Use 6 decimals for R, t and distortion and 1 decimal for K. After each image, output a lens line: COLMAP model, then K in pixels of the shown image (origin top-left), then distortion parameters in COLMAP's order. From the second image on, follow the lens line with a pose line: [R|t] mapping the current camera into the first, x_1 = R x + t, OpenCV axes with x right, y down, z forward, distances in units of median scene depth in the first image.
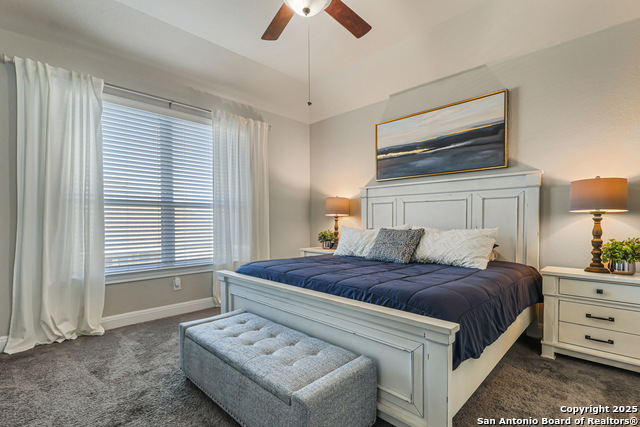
lens RADIAL K [[297.8, 0, 318.5], [0, 297.8, 218.9], [0, 0, 1]] dist [-0.000597, -0.000454]
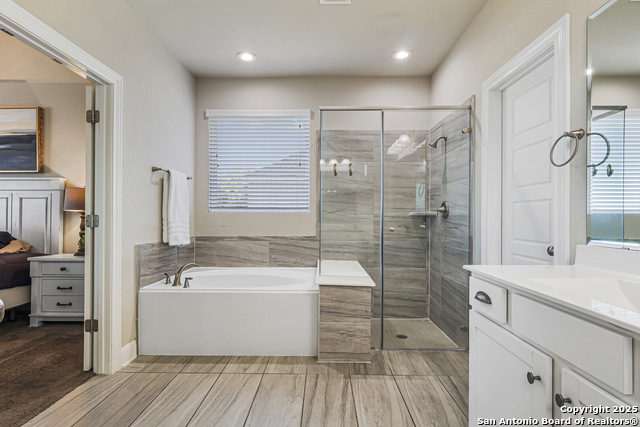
lens RADIAL K [[297.8, 0, 320.1], [0, 297.8, 209.9], [0, 0, 1]] dist [-0.000597, -0.000454]
pose [[0.730739, 0.018498, 0.682406, 0.659078], [-0.006428, 0.999775, -0.020218, -0.008630], [-0.682627, 0.010387, 0.730693, -0.632004]]
